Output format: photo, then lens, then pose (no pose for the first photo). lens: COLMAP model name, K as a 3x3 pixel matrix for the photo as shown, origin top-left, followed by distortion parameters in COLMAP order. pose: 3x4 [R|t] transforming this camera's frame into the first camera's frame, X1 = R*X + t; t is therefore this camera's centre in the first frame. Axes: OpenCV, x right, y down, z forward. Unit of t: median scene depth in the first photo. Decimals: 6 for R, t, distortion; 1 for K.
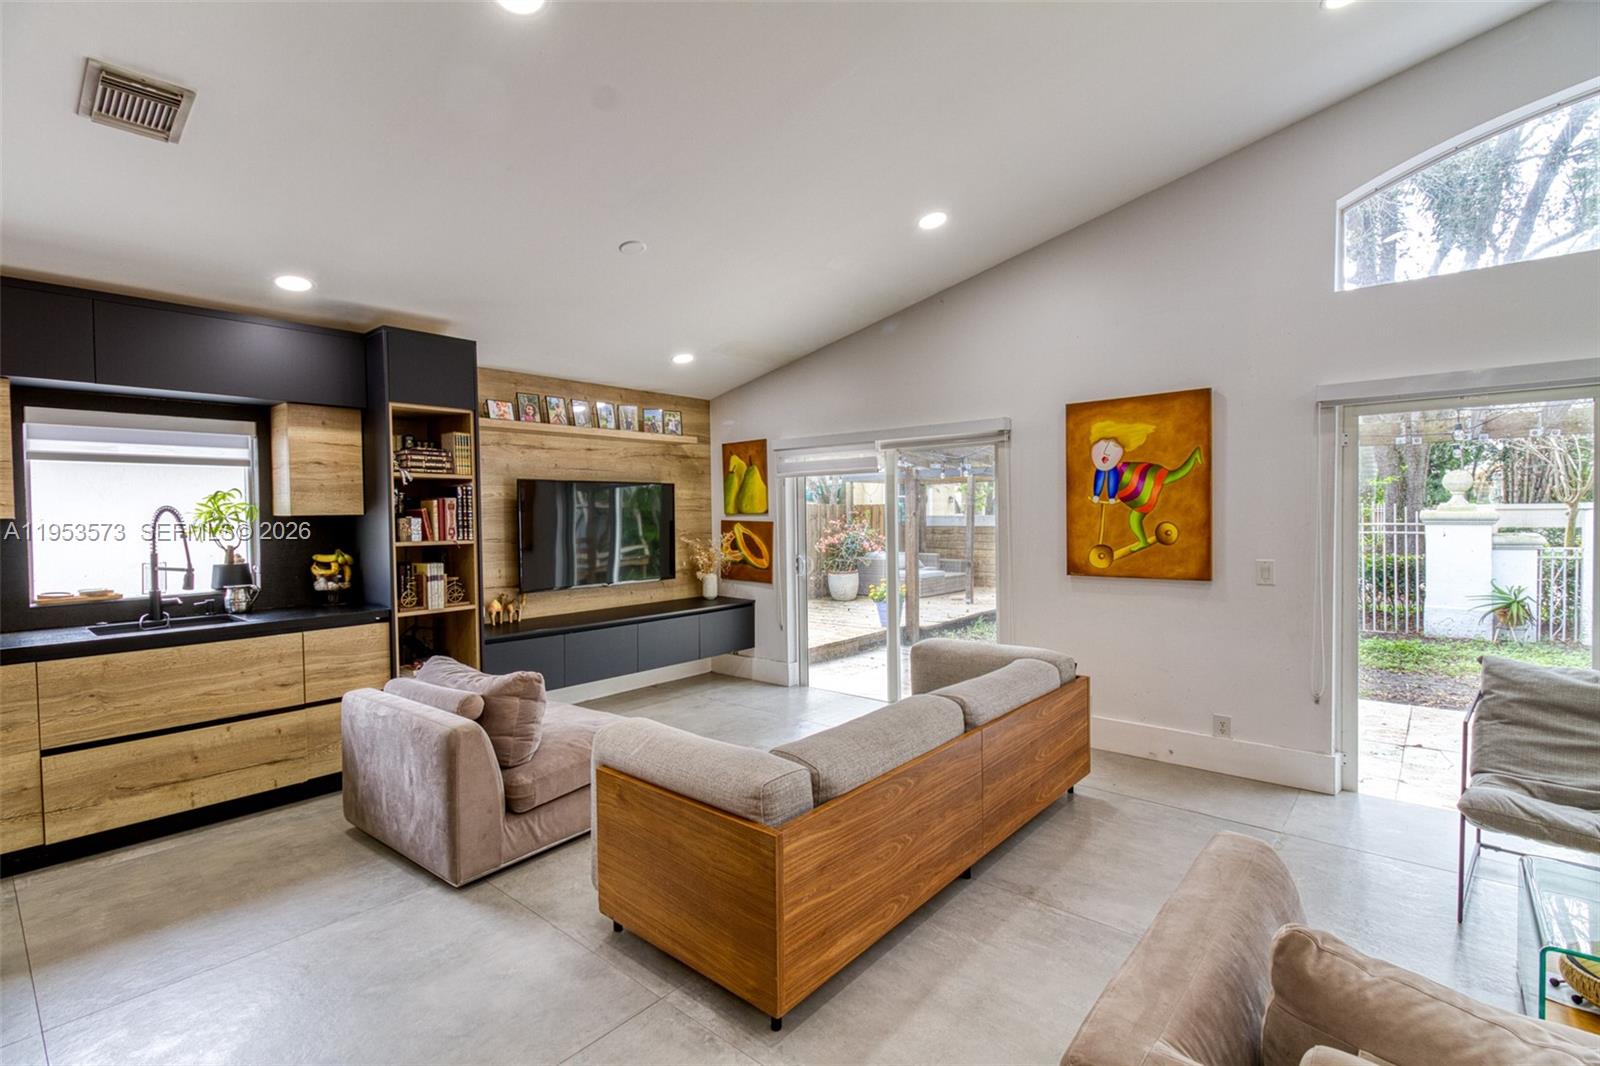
lens RADIAL K [[732.2, 0, 799.8], [0, 732.2, 531.1], [0, 0, 1]] dist [0.021326, -0.013748]
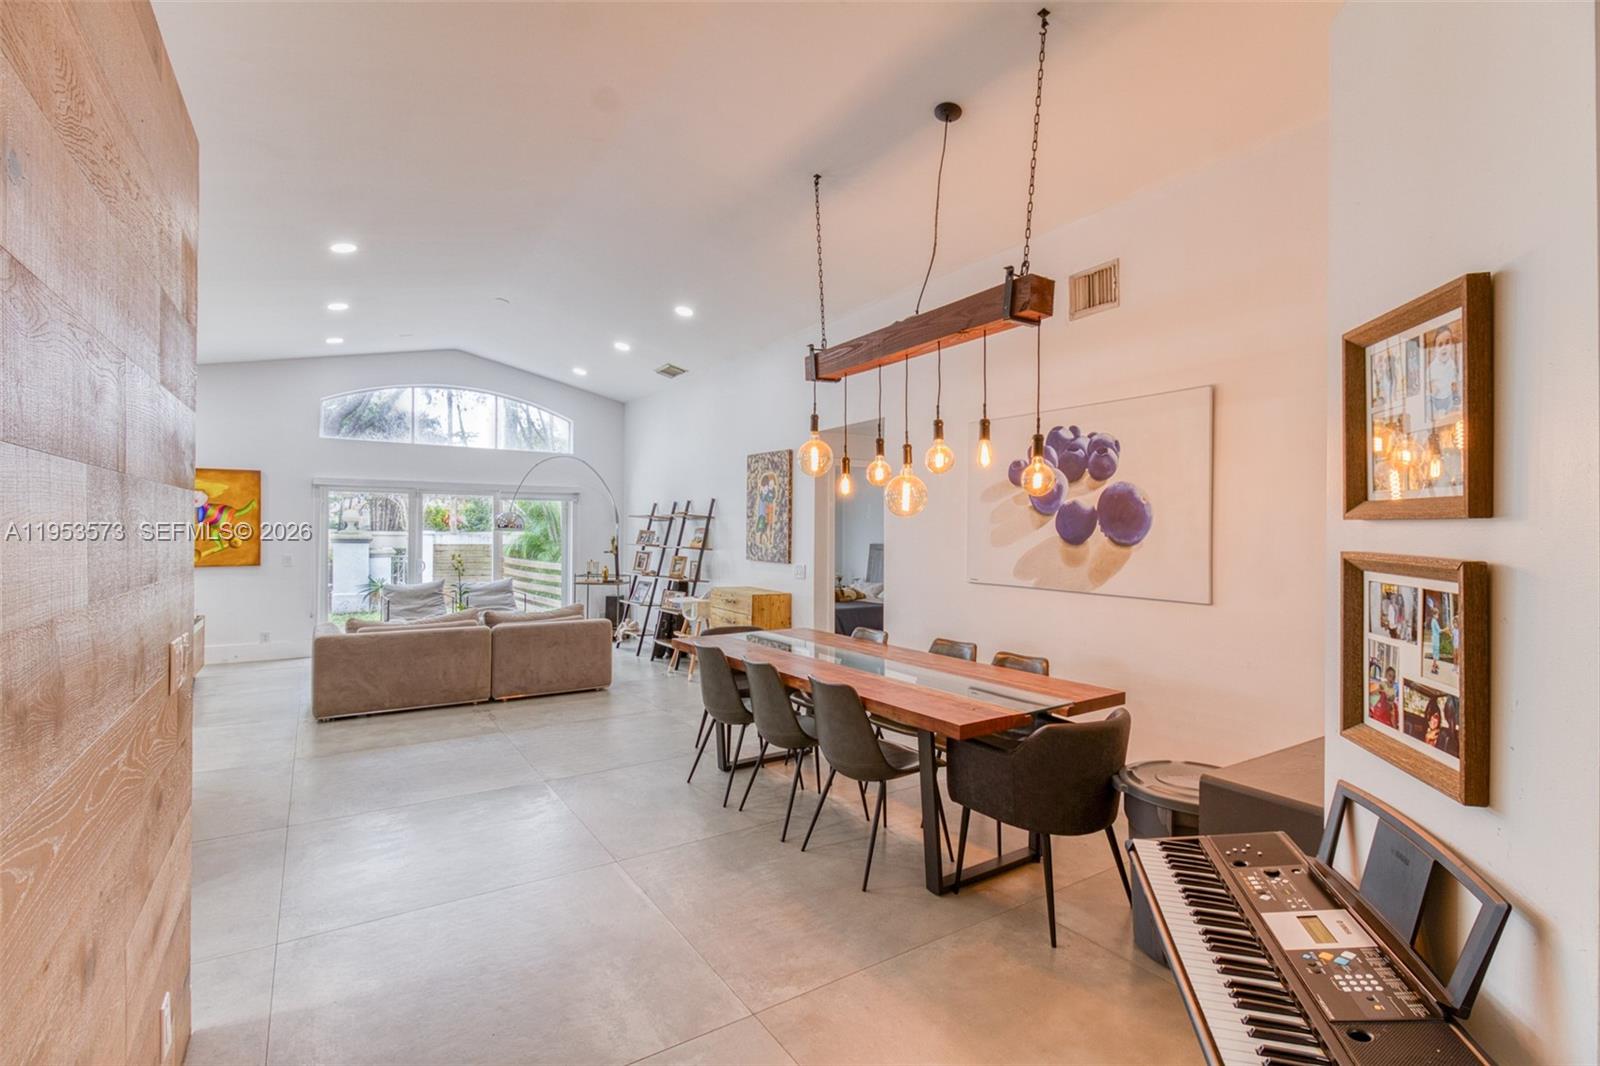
lens RADIAL K [[732.2, 0, 799.8], [0, 732.2, 531.1], [0, 0, 1]] dist [0.021326, -0.013748]
pose [[0.274920, 0.016496, 0.961326, -0.918396], [0.014648, 0.999665, -0.021343, 0.035663], [-0.961356, 0.019950, 0.274586, -0.916383]]
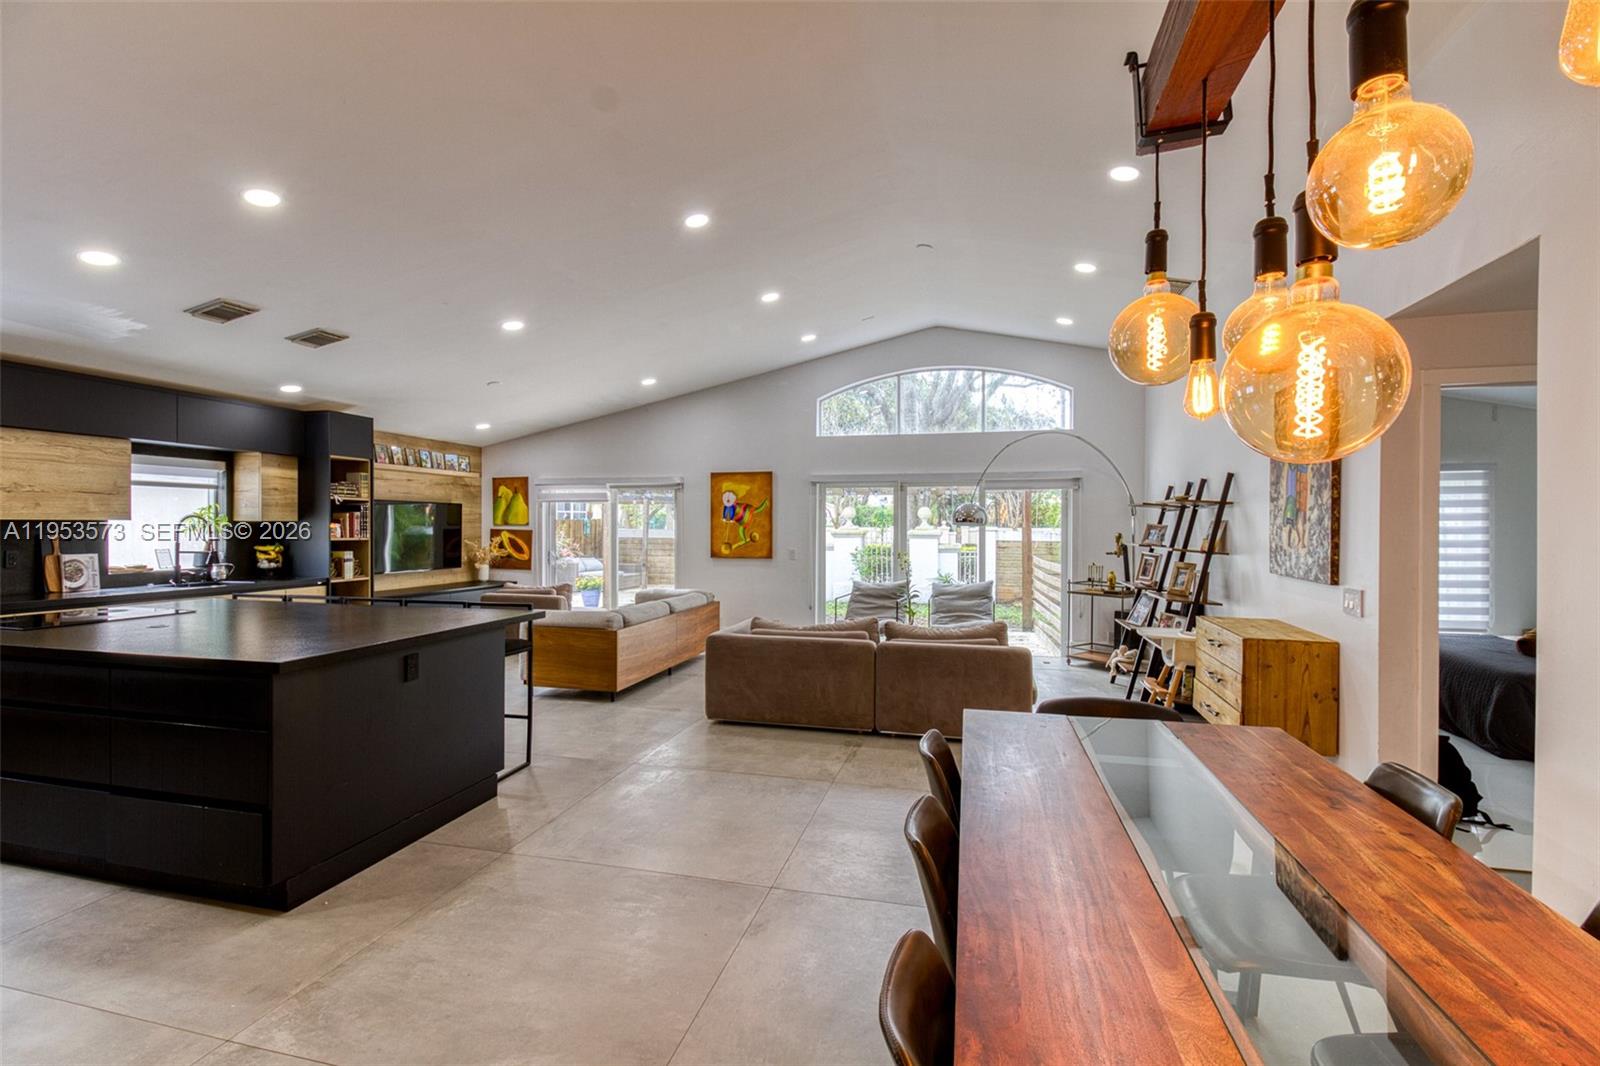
lens RADIAL K [[732.2, 0, 799.8], [0, 732.2, 531.1], [0, 0, 1]] dist [0.021326, -0.013748]
pose [[0.893994, 0.012745, 0.447897, -0.328988], [-0.003414, 0.999760, -0.021634, 0.030509], [-0.448065, 0.017812, 0.893823, -0.937307]]
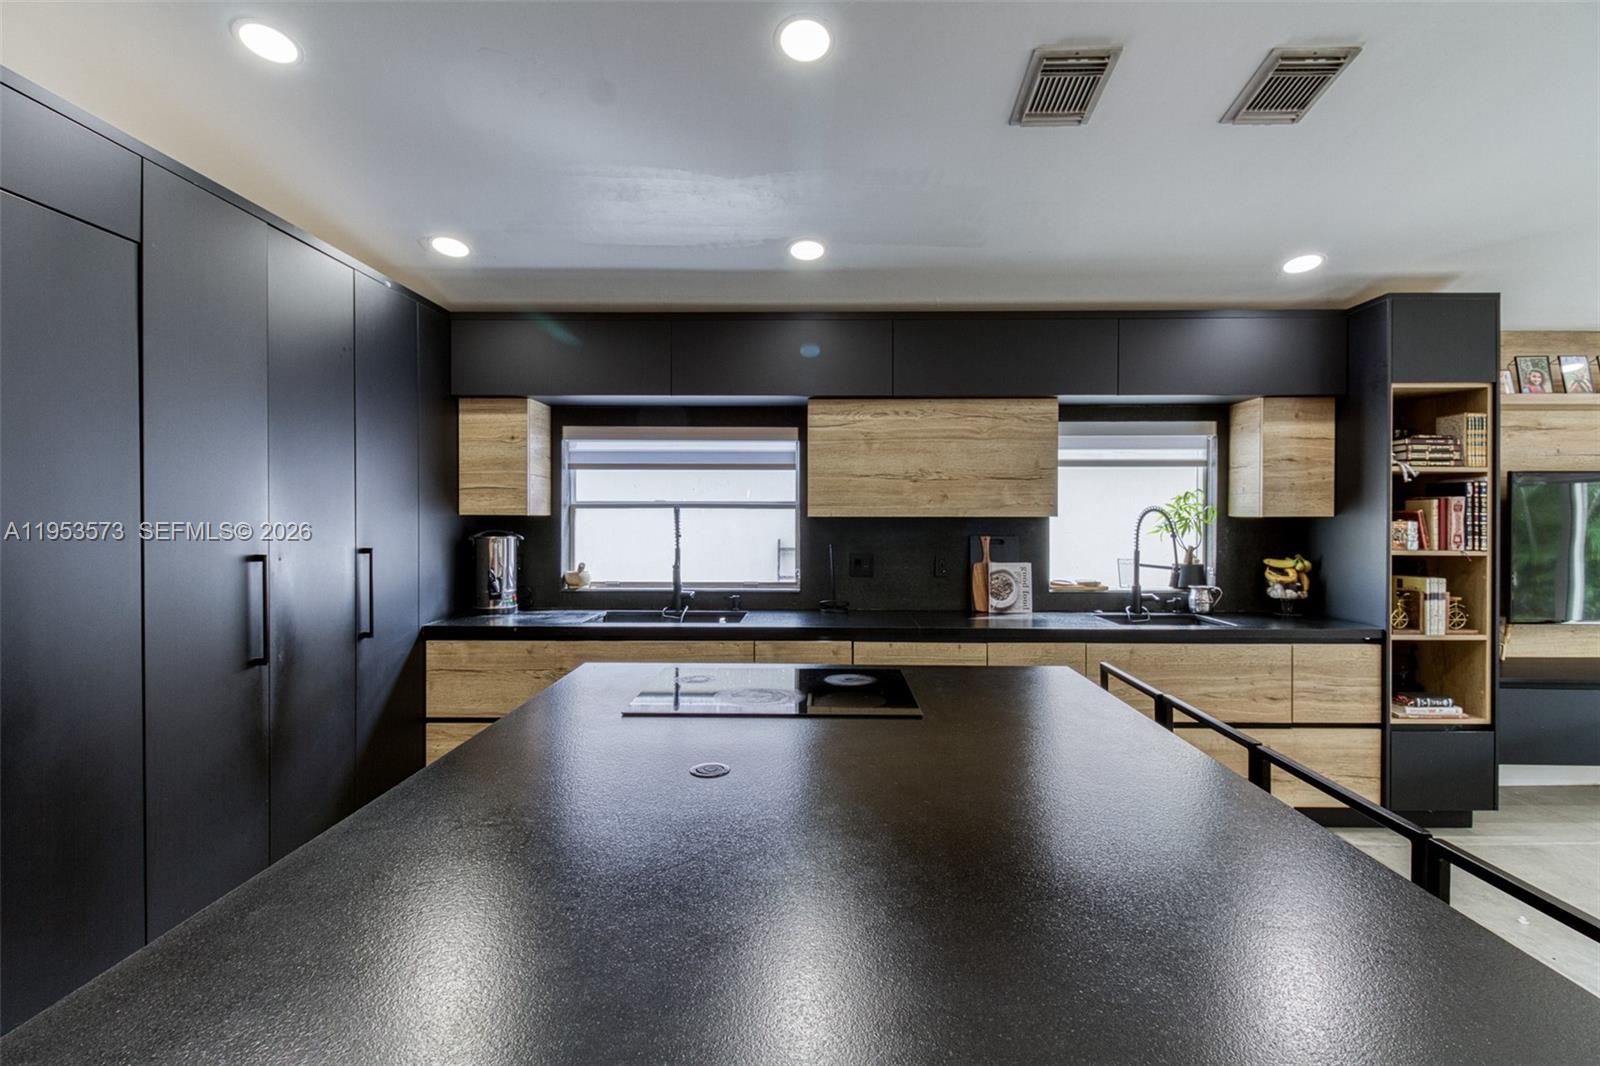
lens RADIAL K [[753.8, 0, 809.4], [0, 753.8, 523.2], [0, 0, 1]] dist [0.023720, -0.016442]
pose [[0.641330, 0.019374, -0.767020, -0.296976], [-0.029258, 0.999572, 0.000784, 0.003074], [0.766707, 0.021938, 0.641623, -0.058024]]
